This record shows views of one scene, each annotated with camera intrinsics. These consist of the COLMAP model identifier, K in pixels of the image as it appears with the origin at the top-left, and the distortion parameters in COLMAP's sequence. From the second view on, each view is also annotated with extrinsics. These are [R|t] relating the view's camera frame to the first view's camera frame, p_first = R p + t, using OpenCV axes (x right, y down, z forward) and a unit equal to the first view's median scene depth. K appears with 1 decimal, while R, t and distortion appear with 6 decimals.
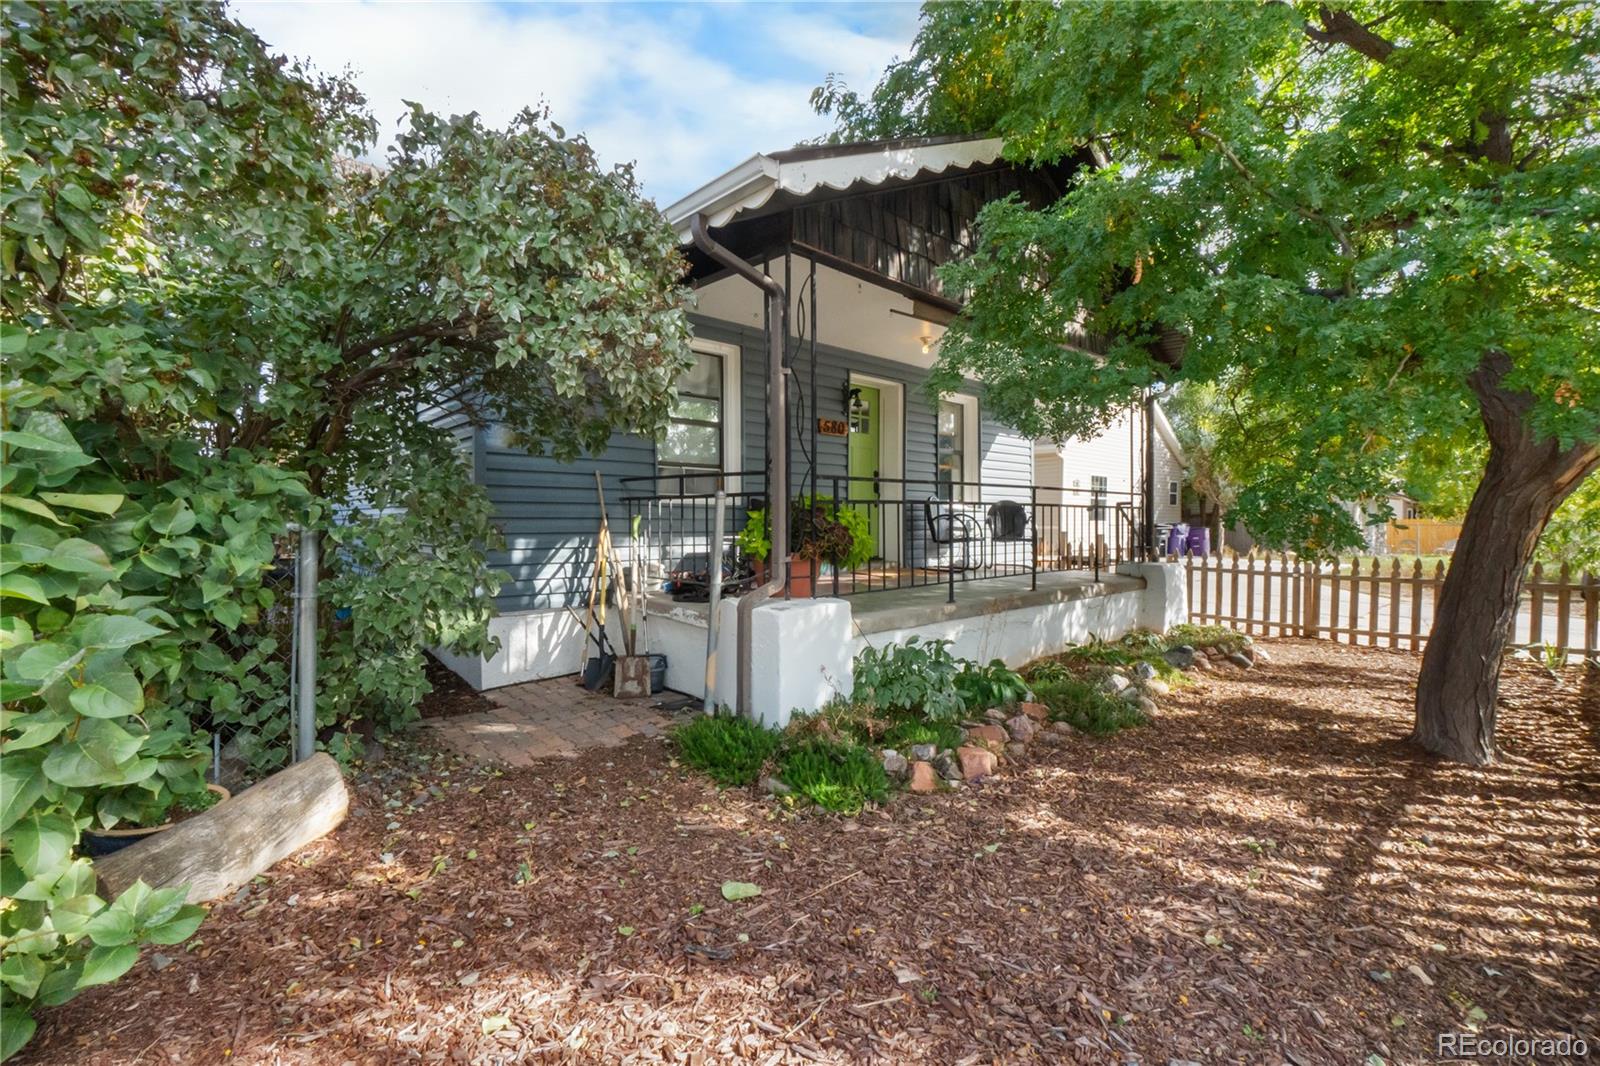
lens RADIAL K [[709.5, 0, 800.0], [0, 709.5, 533.0], [0, 0, 1]] dist [0.026031, -0.000124]
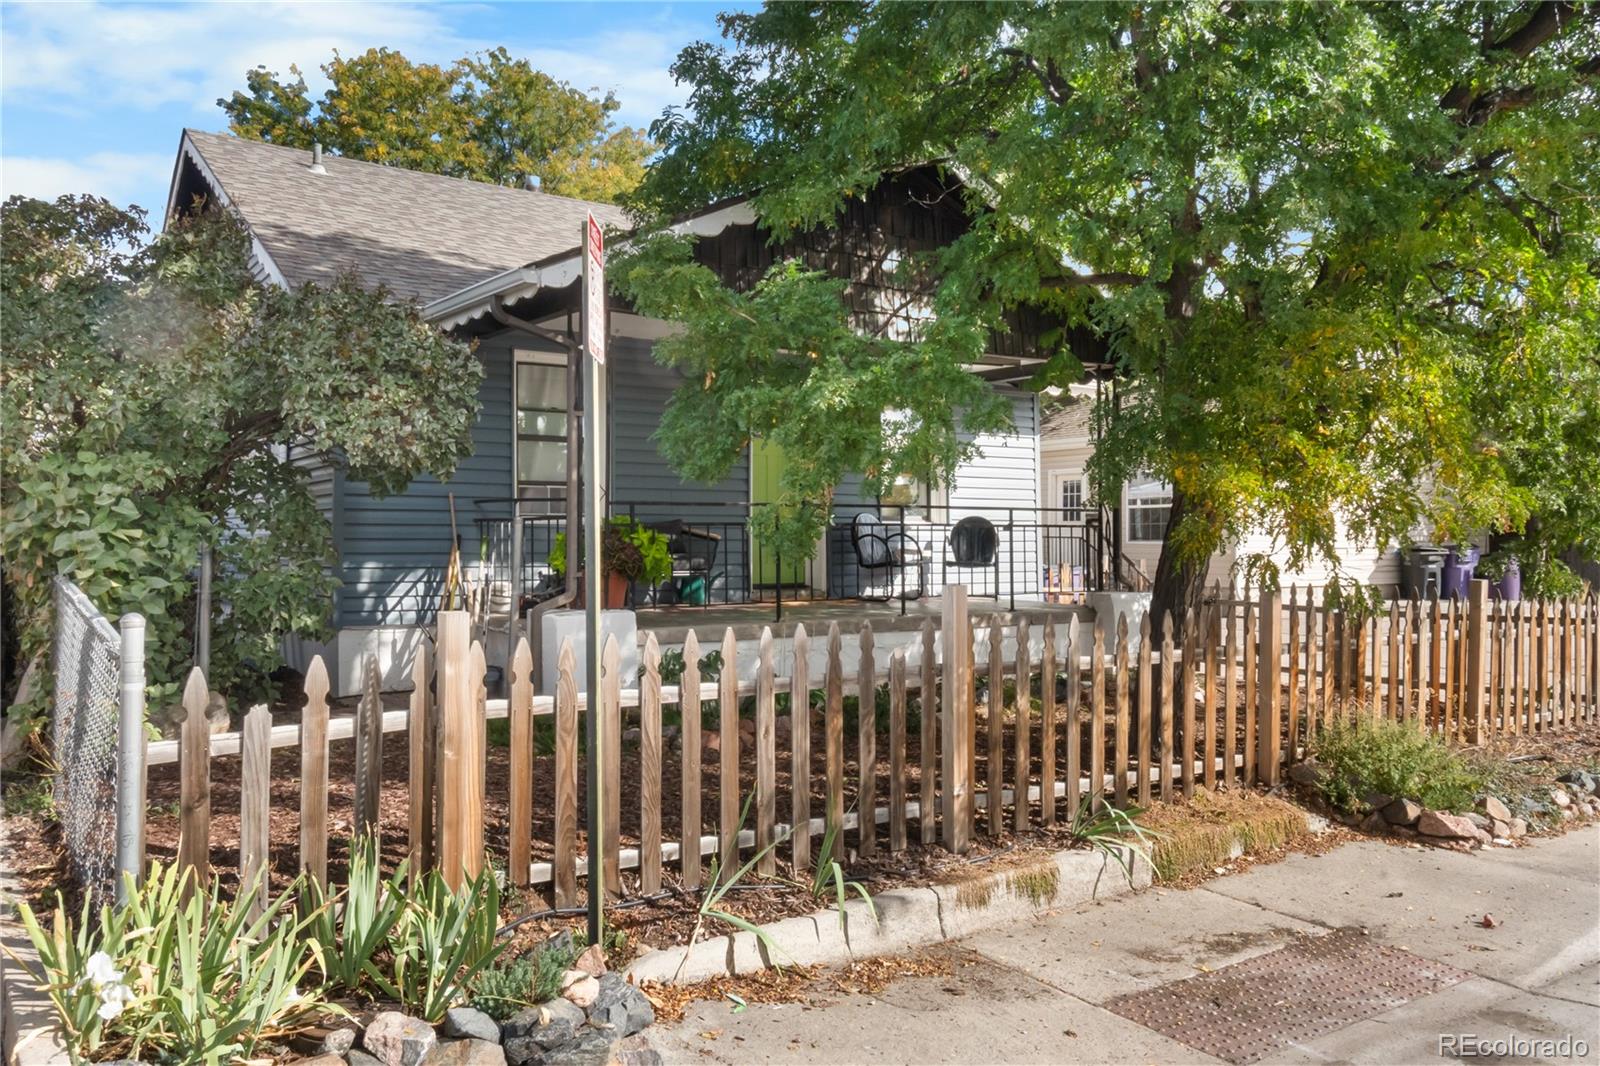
lens RADIAL K [[1319.3, 0, 800.0], [0, 1319.3, 533.0], [0, 0, 1]] dist [0.049076, 0.001646]
pose [[0.989473, -0.001223, -0.144711, 0.516791], [-0.002284, 0.999708, -0.024065, 0.016047], [0.144699, 0.024143, 0.989181, -0.860979]]
